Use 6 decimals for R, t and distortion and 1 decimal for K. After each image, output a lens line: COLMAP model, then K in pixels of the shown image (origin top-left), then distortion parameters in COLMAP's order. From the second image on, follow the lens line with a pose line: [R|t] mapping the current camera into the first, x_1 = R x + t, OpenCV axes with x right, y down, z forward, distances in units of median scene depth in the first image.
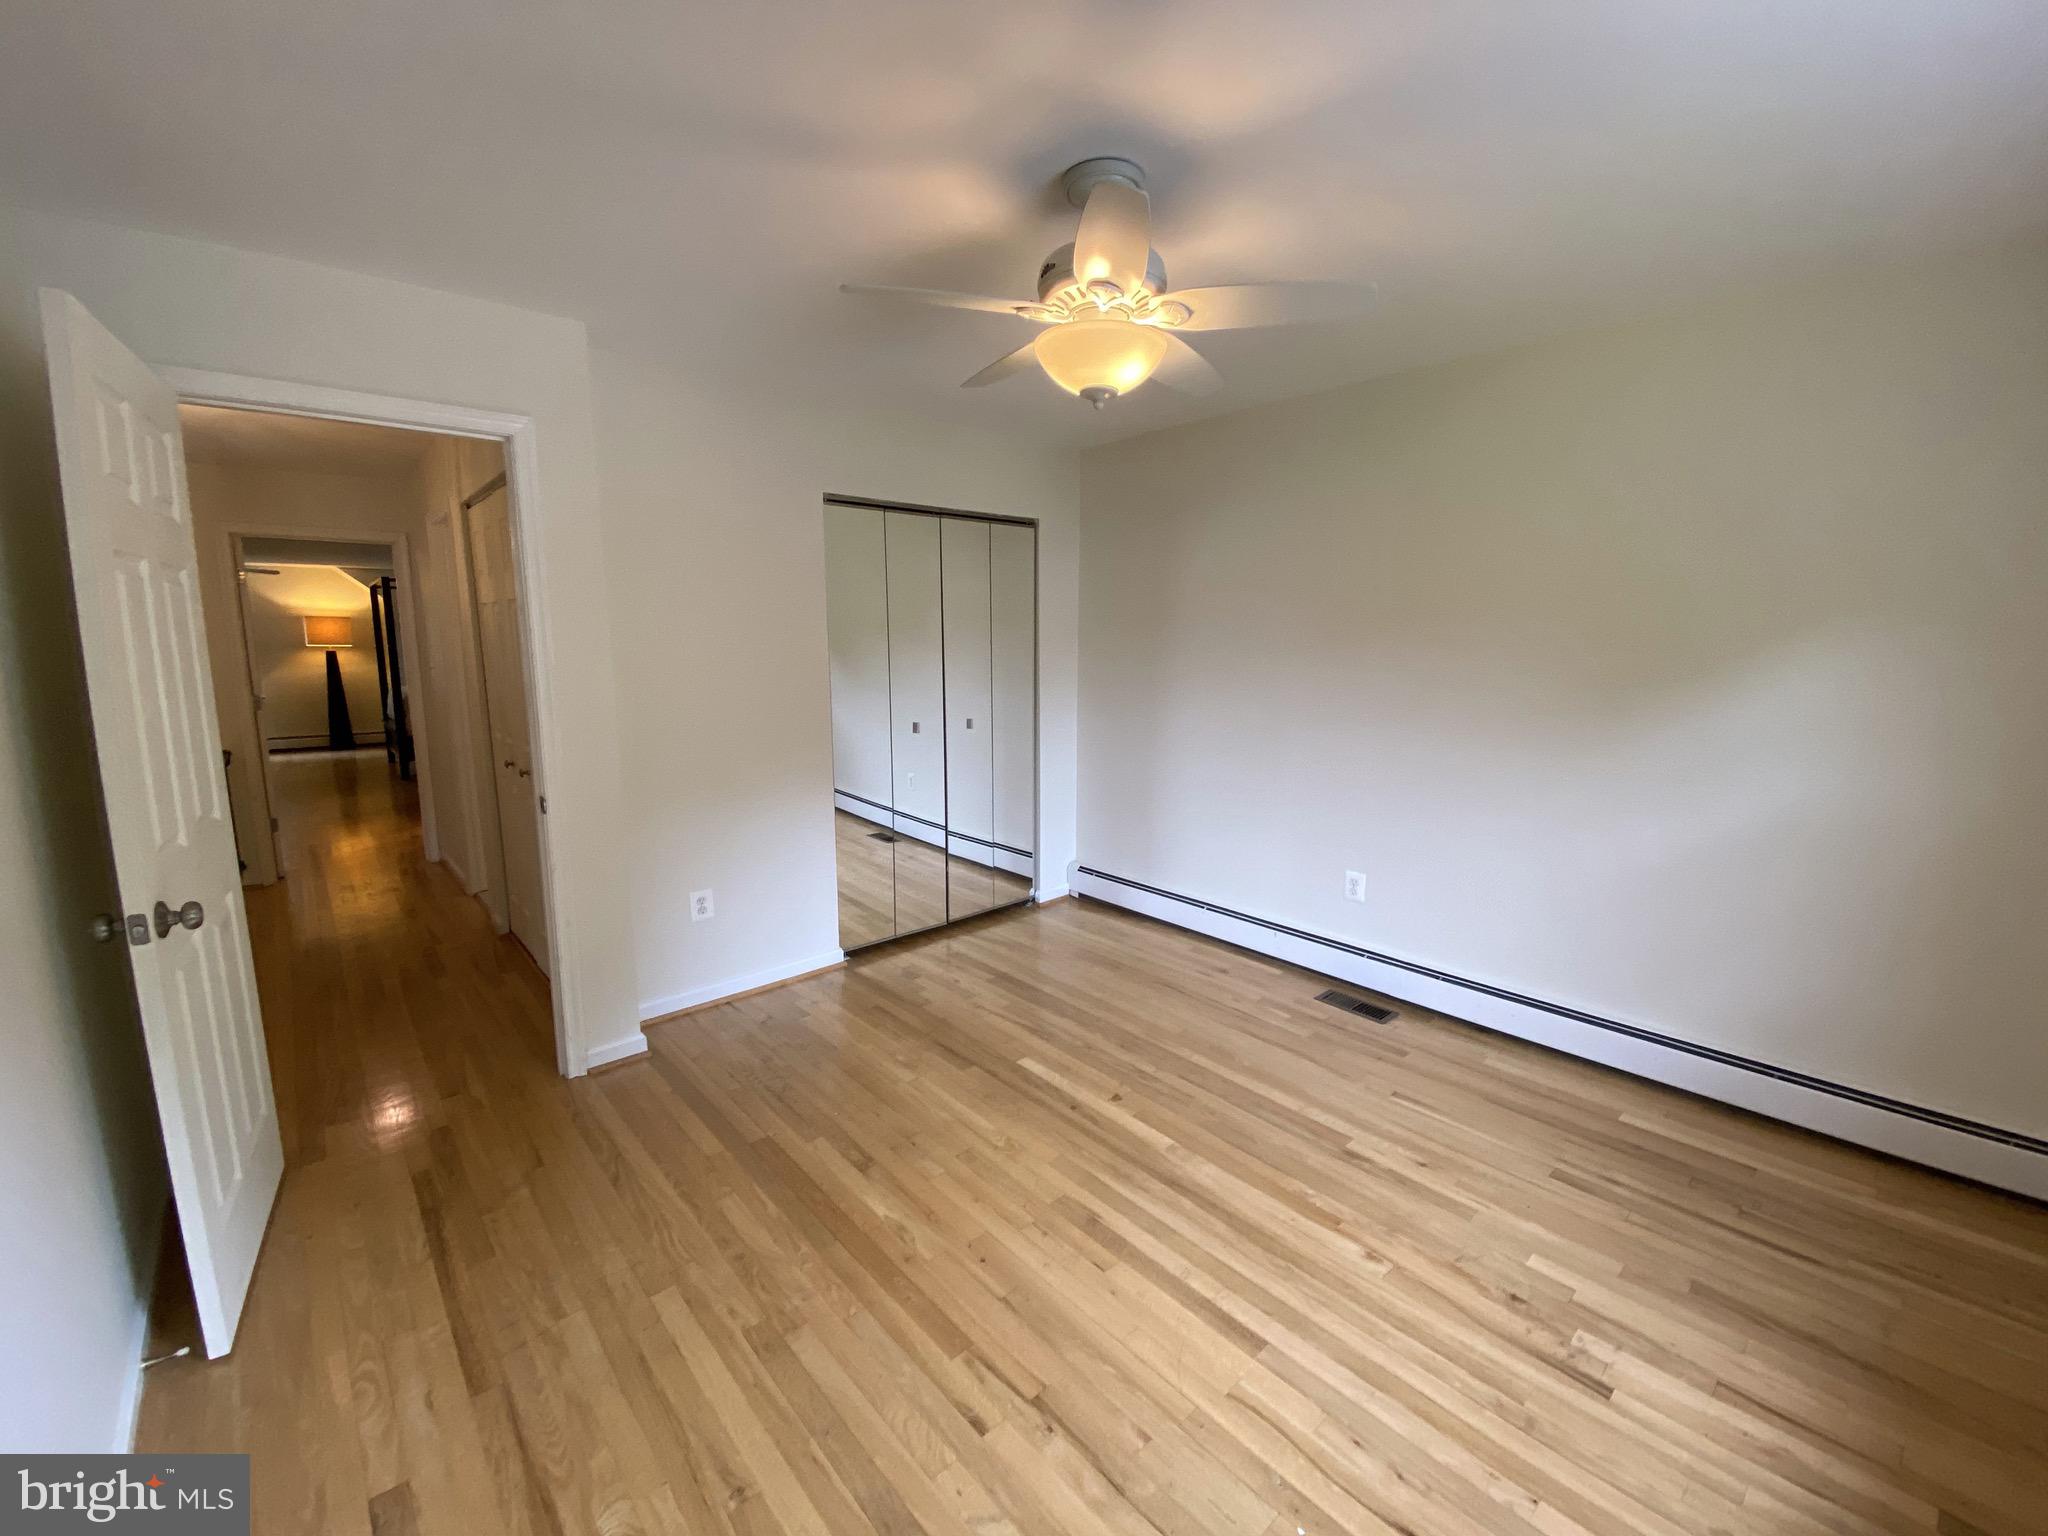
lens RADIAL K [[833.8, 0, 1027.5], [0, 833.8, 765.7], [0, 0, 1]] dist [0.035237, -0.030284]
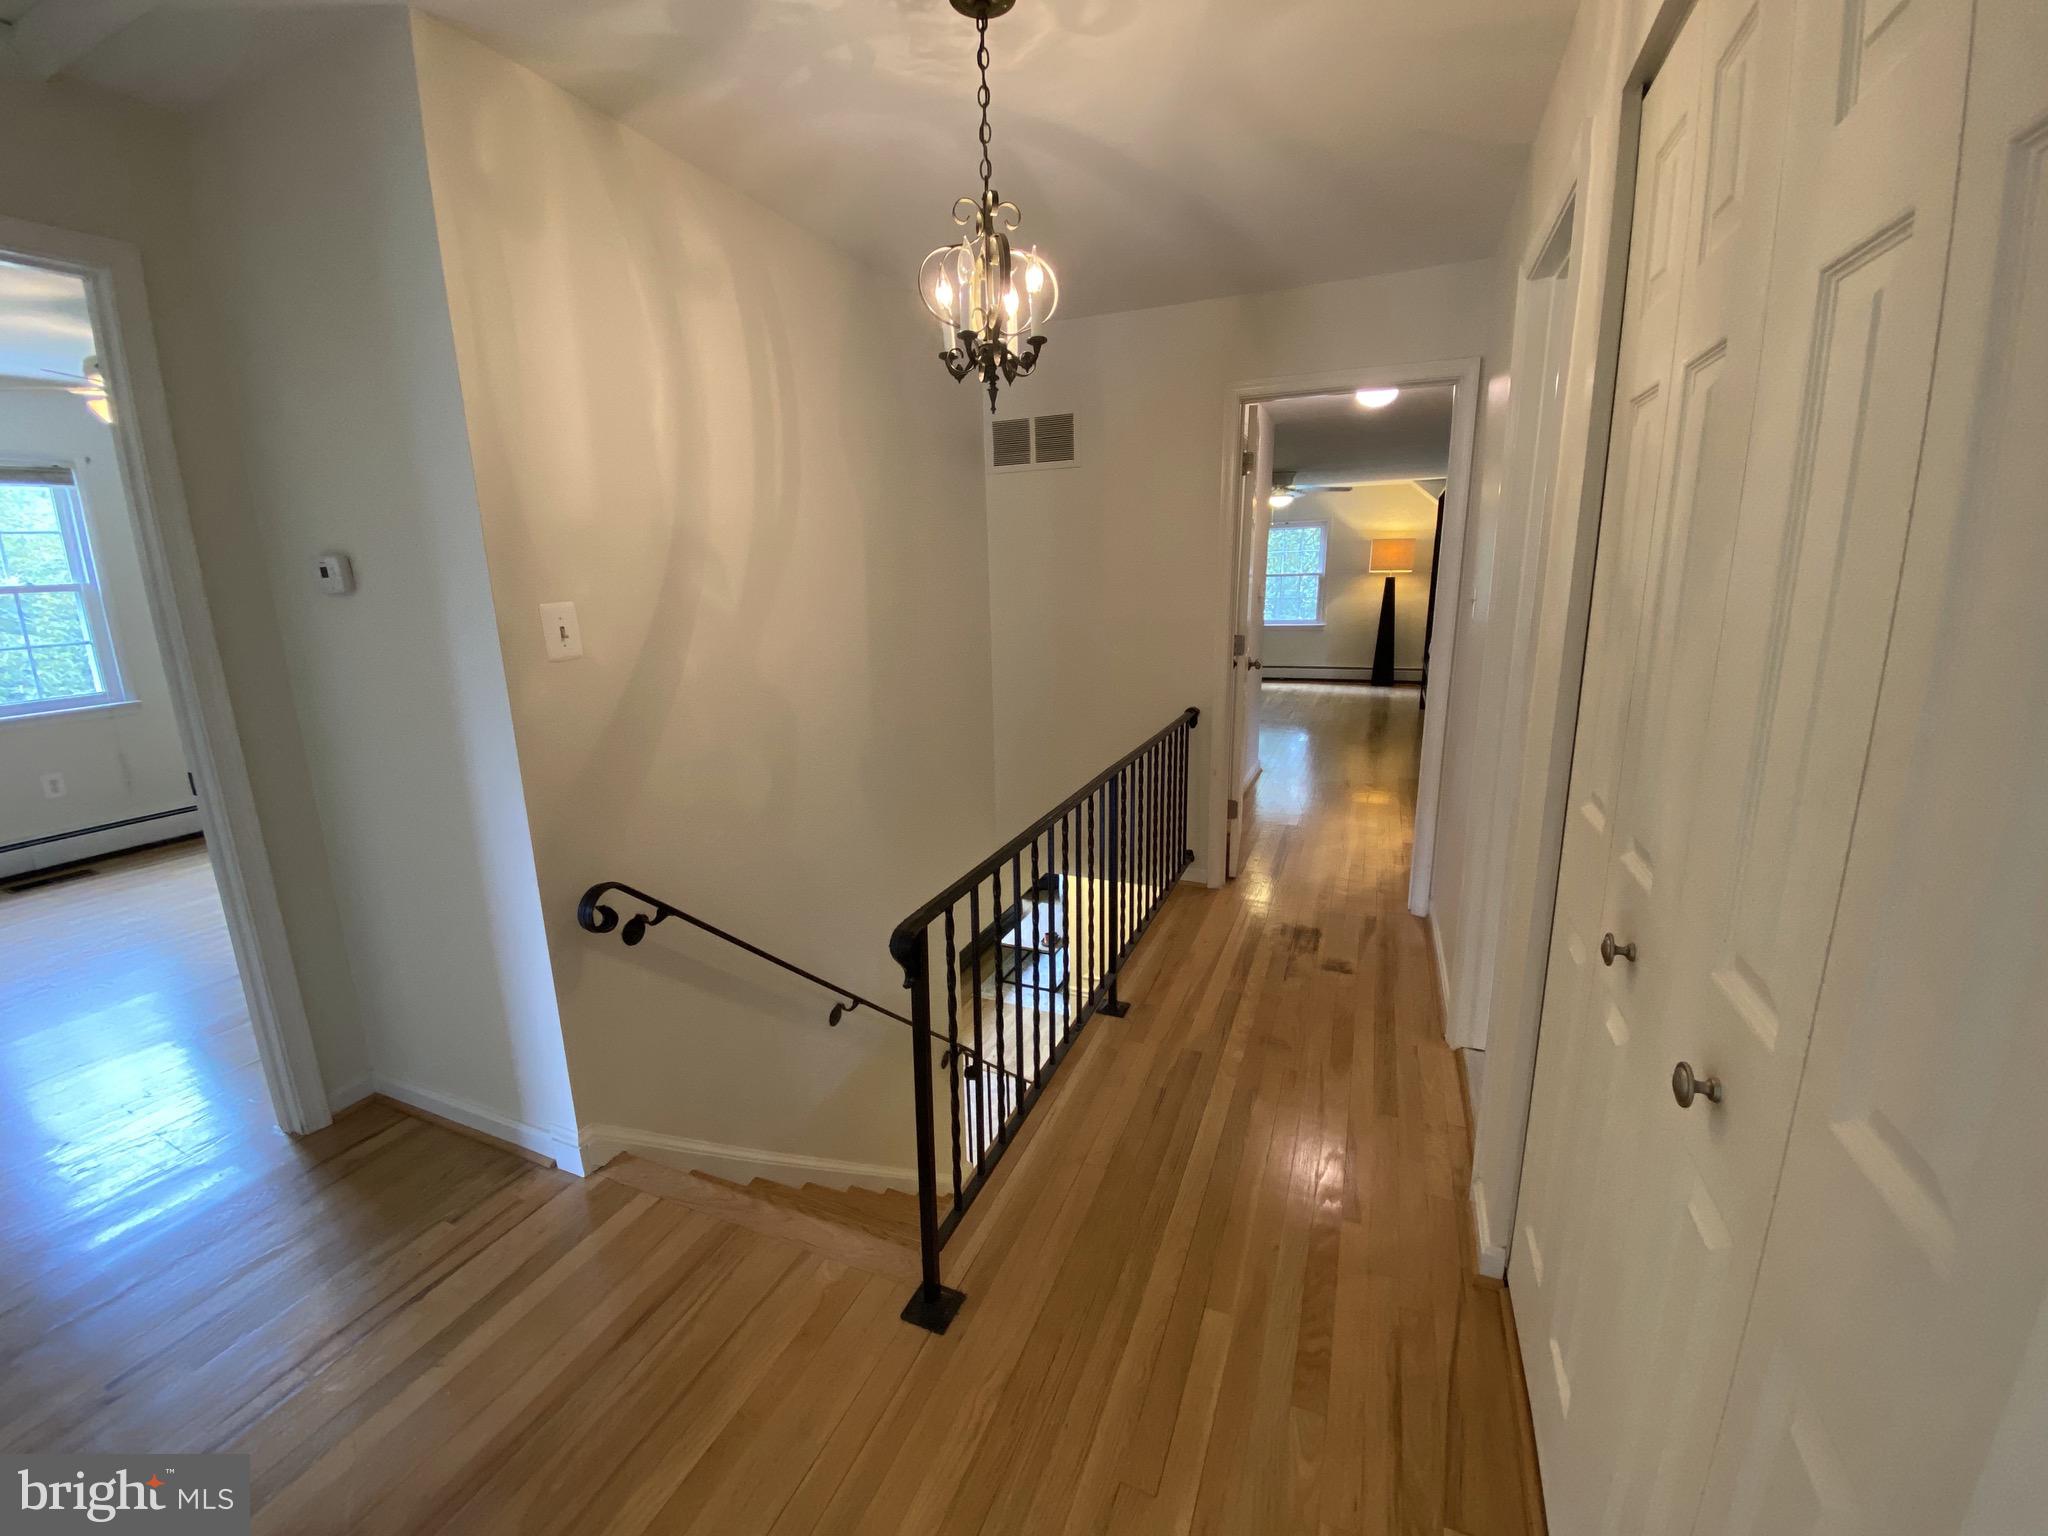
lens RADIAL K [[833.8, 0, 1027.5], [0, 833.8, 765.7], [0, 0, 1]] dist [0.035237, -0.030284]
pose [[0.441725, 0.186008, -0.877656, -0.165790], [-0.118311, 0.981804, 0.148535, -0.024555], [0.889315, 0.038224, 0.455694, 0.246688]]
